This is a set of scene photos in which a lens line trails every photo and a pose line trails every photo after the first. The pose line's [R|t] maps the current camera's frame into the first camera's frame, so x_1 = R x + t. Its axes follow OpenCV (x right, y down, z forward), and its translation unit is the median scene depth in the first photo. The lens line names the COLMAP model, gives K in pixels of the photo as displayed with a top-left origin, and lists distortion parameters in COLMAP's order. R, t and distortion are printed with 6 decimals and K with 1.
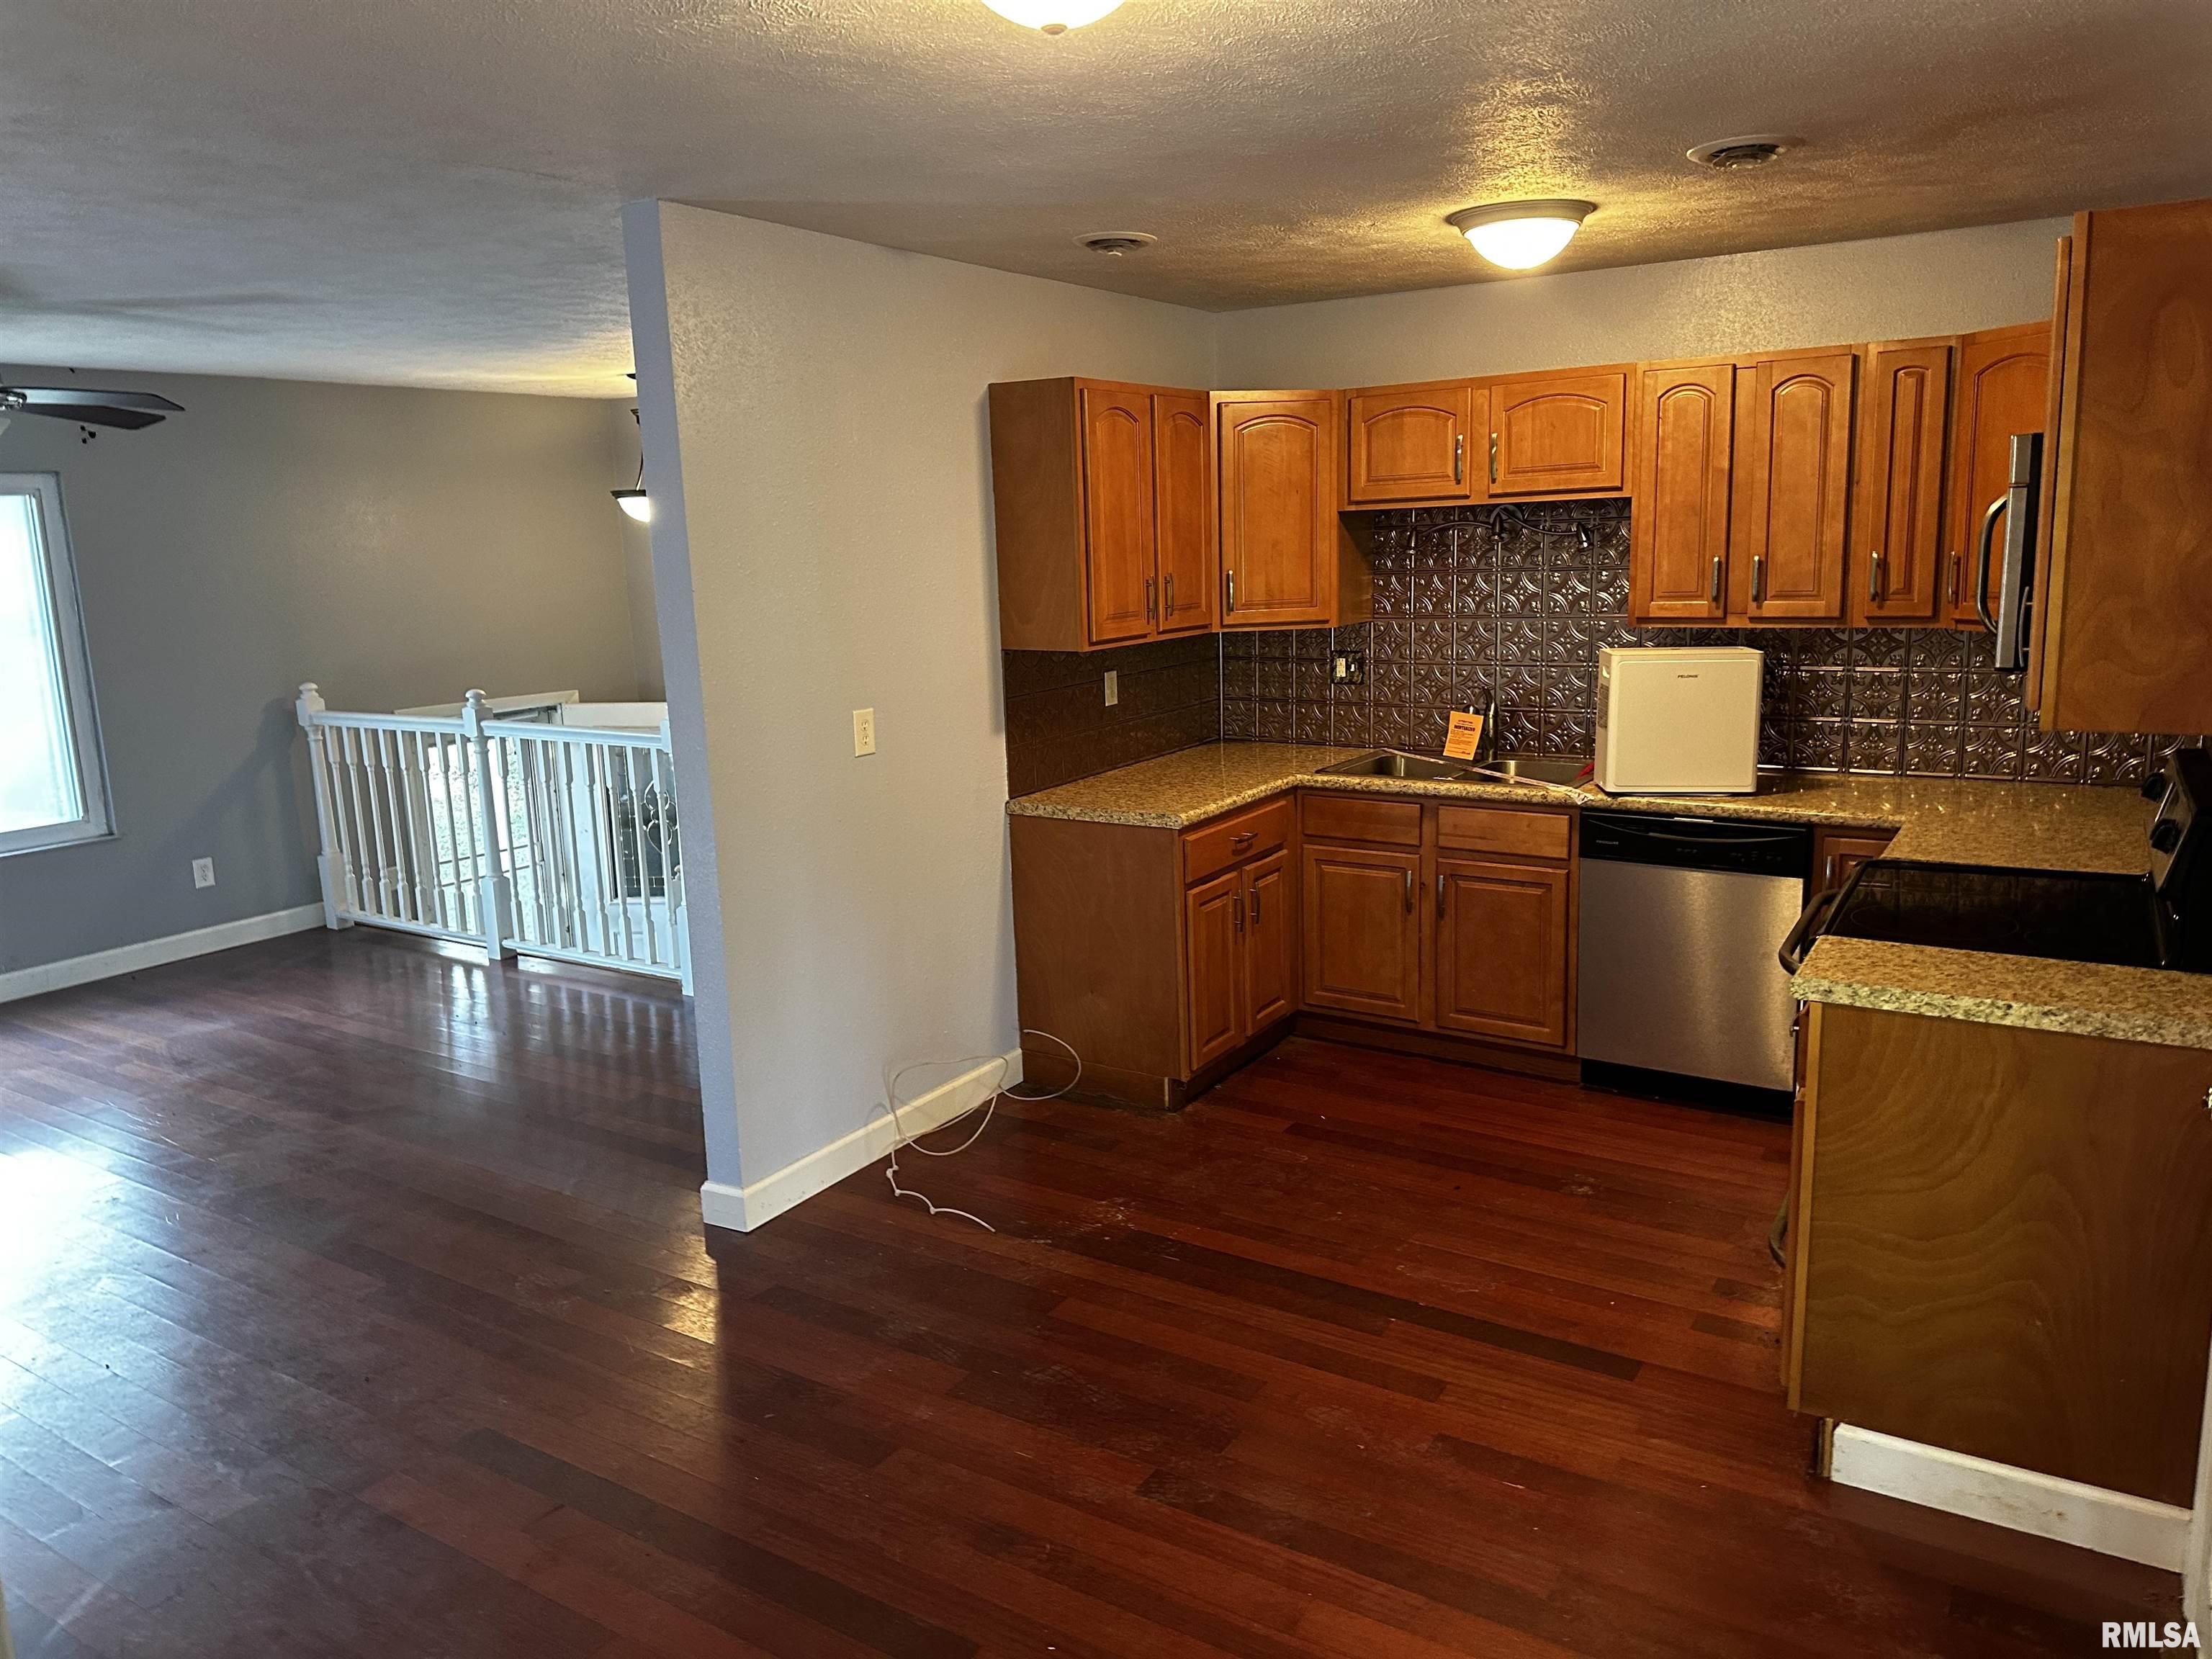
lens RADIAL K [[1549.9, 0, 1111.7], [0, 1549.9, 819.4], [0, 0, 1]] dist [0.079750, -0.100082]
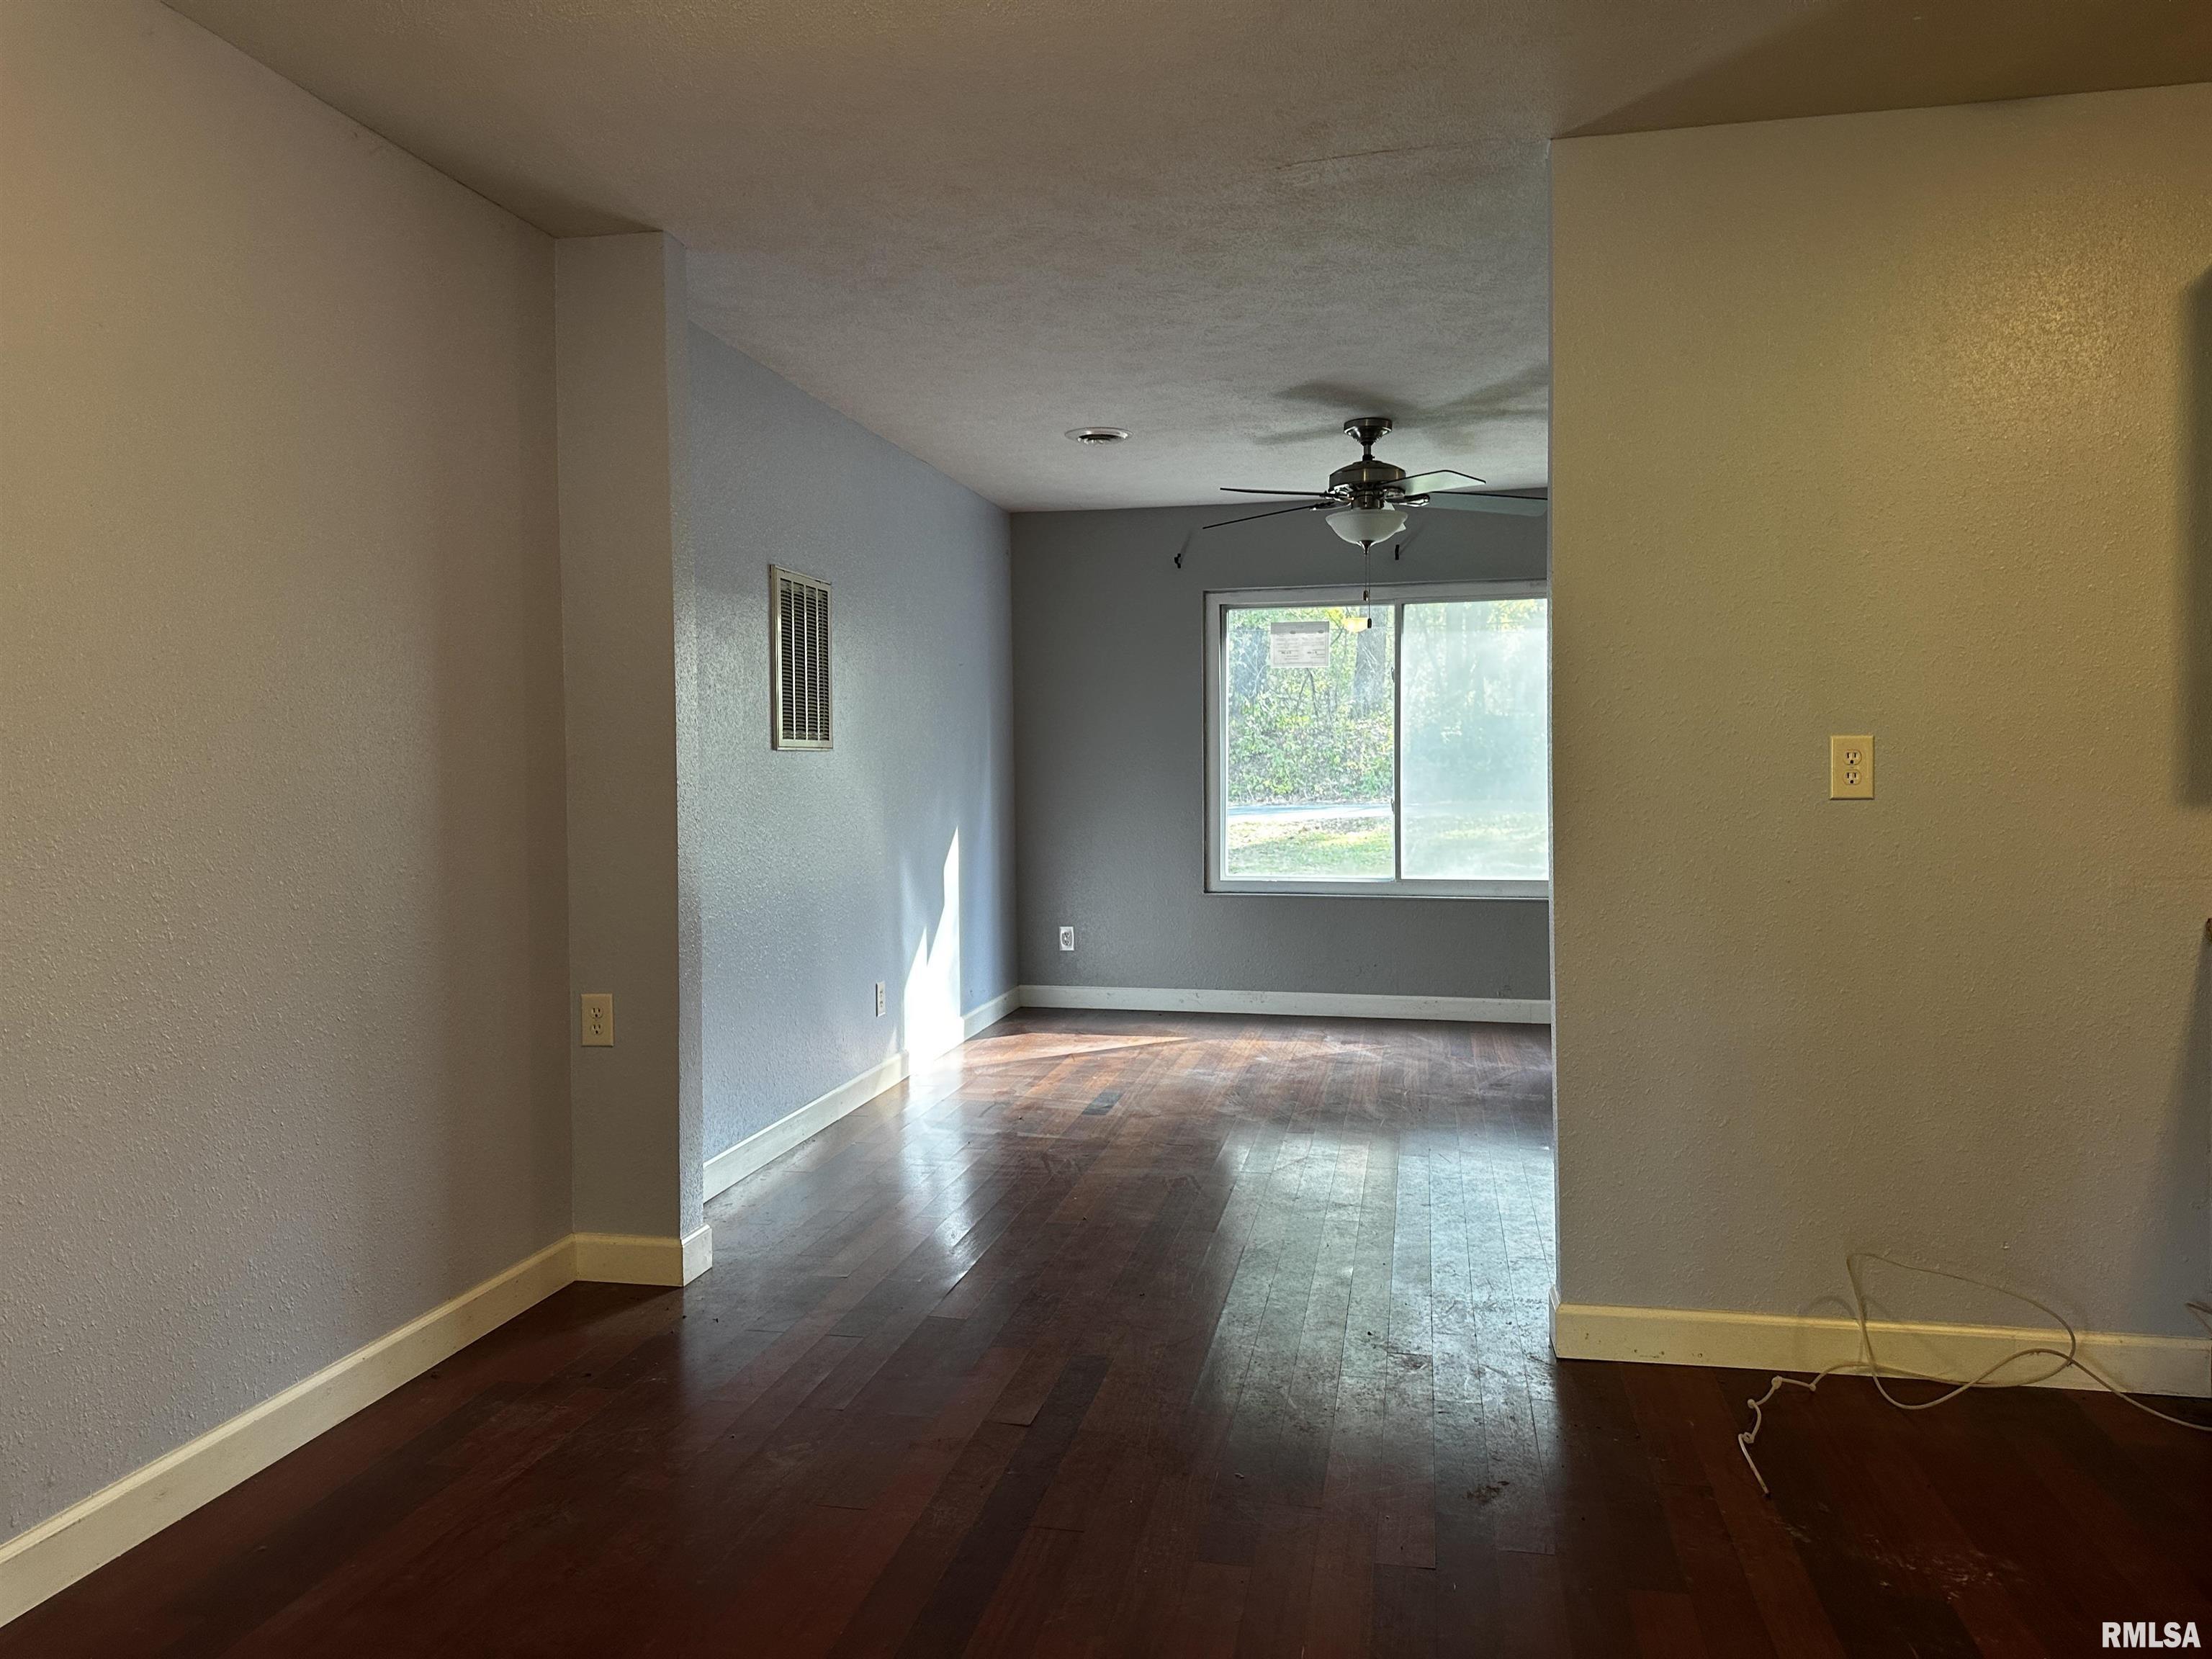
lens RADIAL K [[1549.9, 0, 1106.5], [0, 1549.9, 812.5], [0, 0, 1]] dist [0.079750, -0.100082]
pose [[0.359928, 0.056444, -0.931271, 0.365680], [-0.174723, 0.984586, -0.007854, 0.028413], [0.916473, 0.165542, 0.364242, 0.382973]]
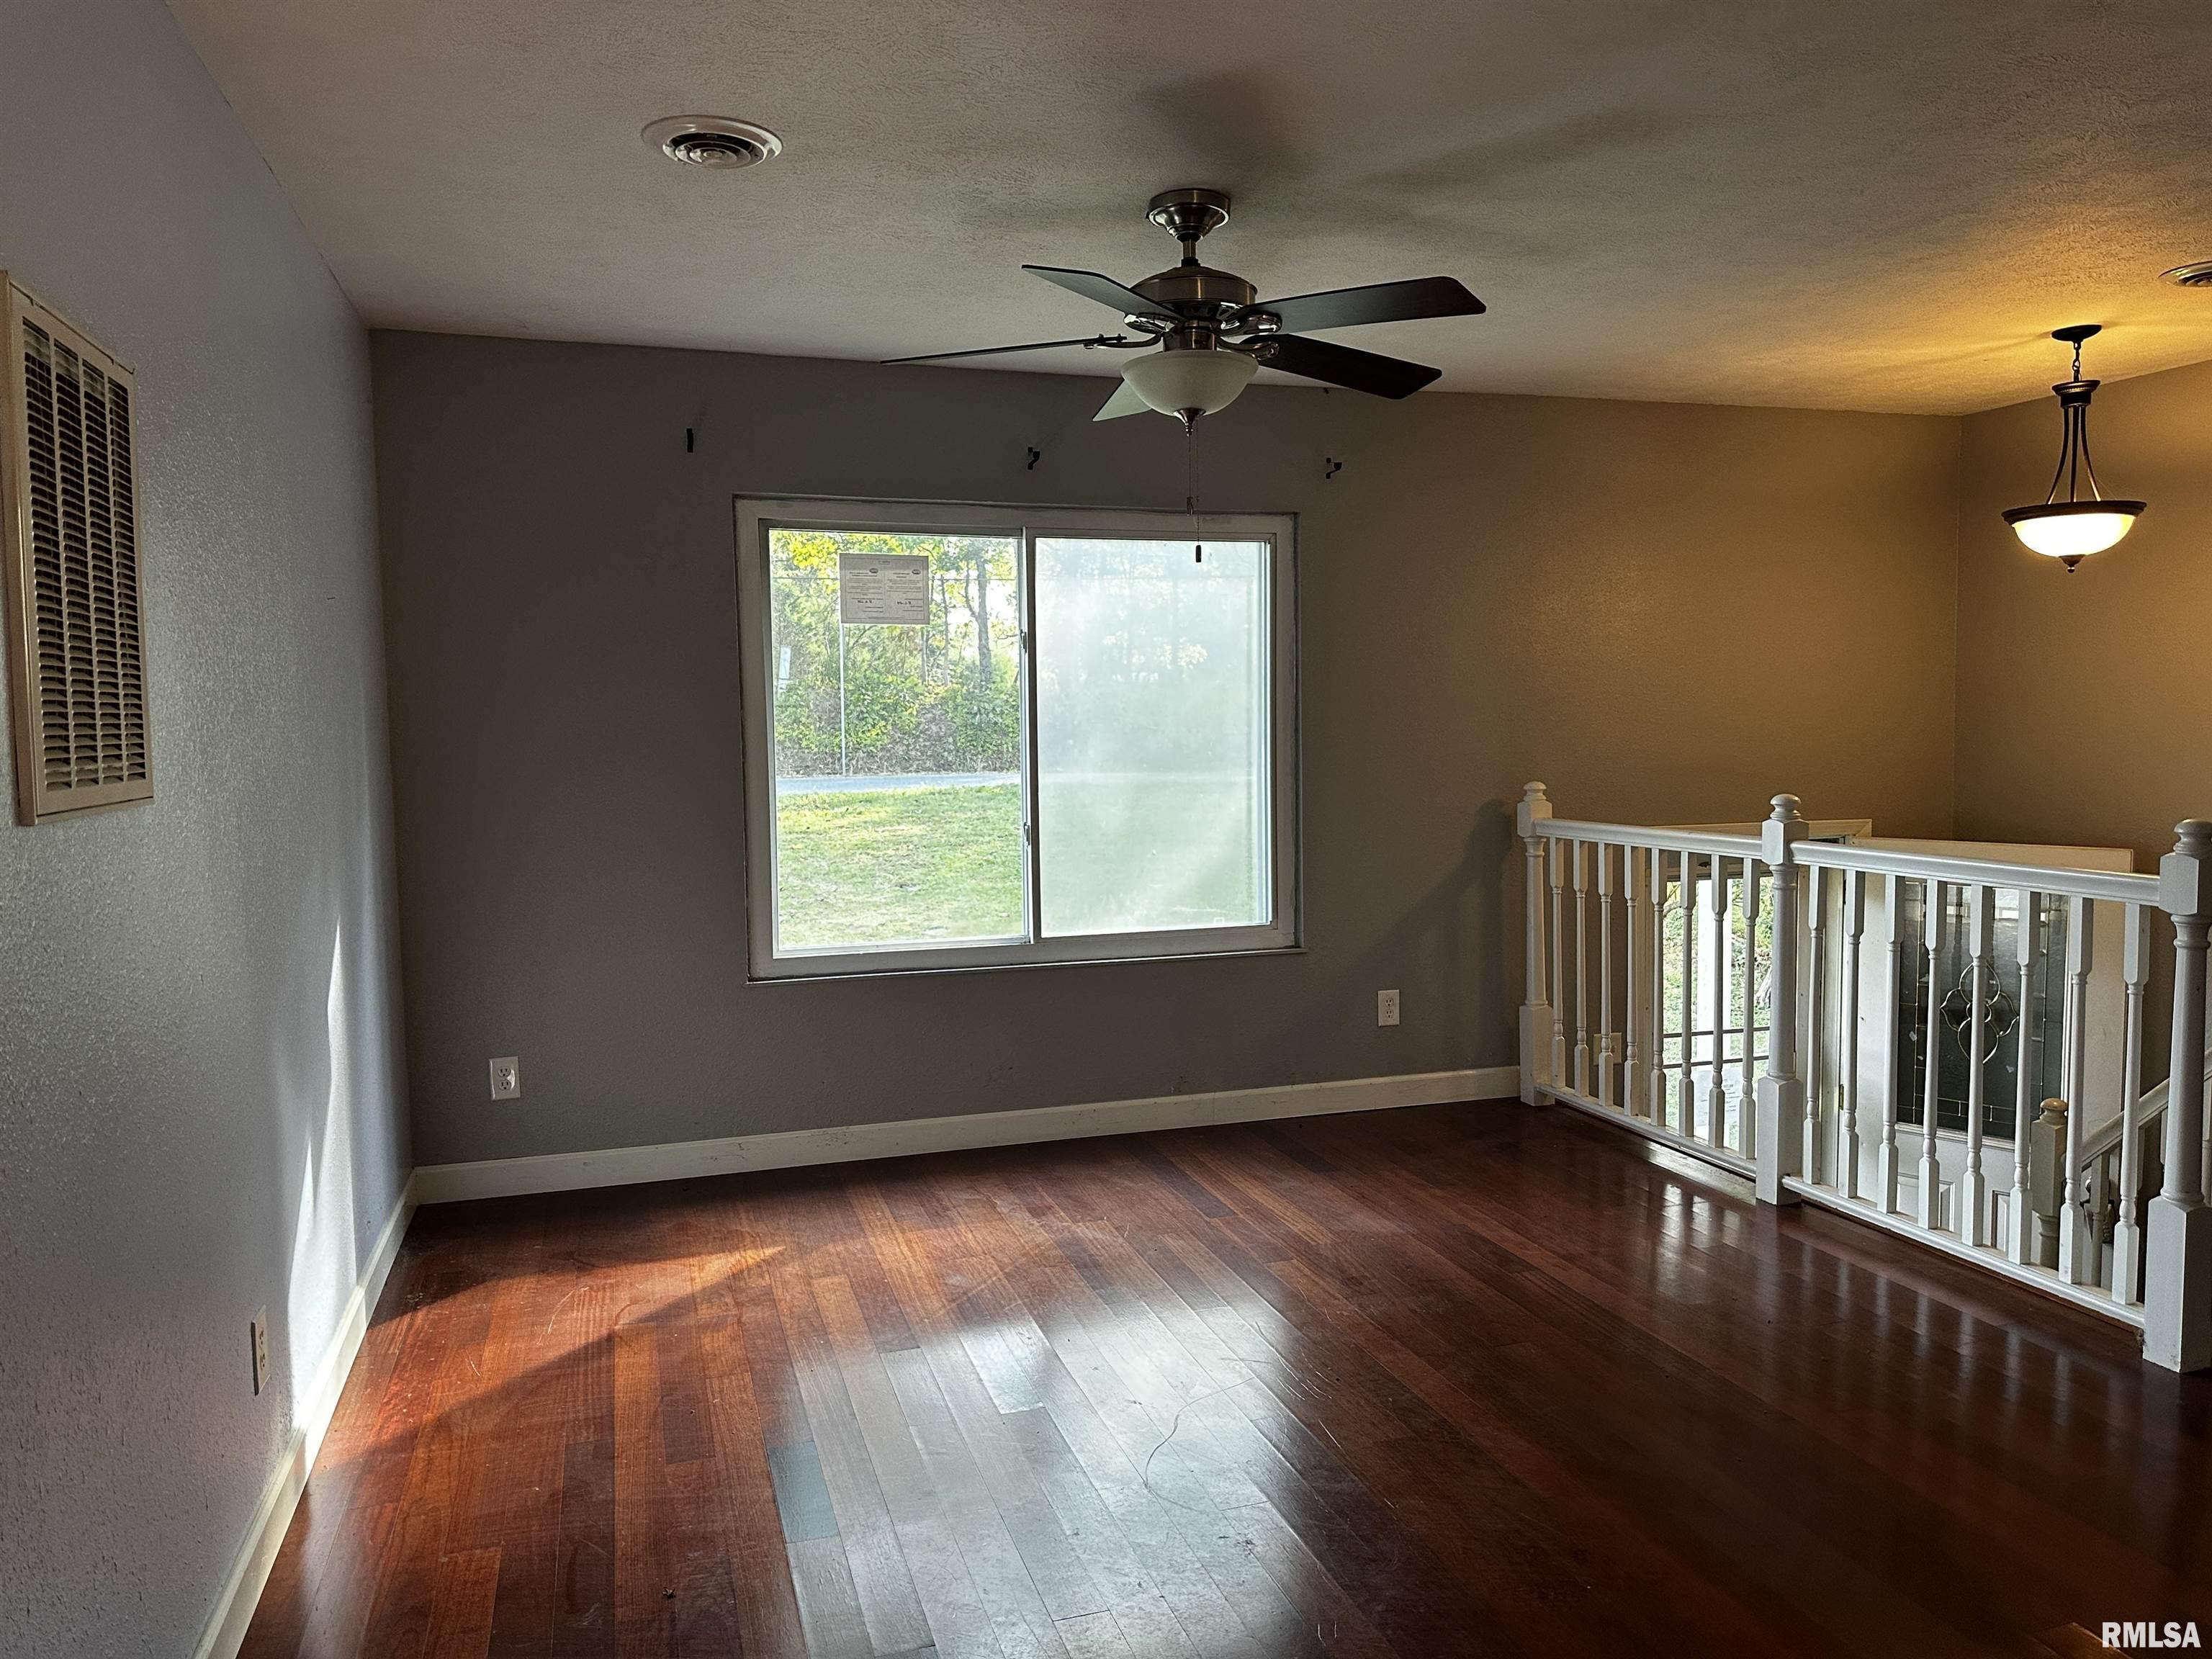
lens RADIAL K [[1549.9, 0, 1105.4], [0, 1549.9, 830.2], [0, 0, 1]] dist [0.079750, -0.100082]
pose [[0.770057, 0.066084, -0.634544, -0.287026], [-0.127394, 0.990517, -0.051444, 0.005330], [0.625127, 0.120451, 0.771173, 0.430982]]
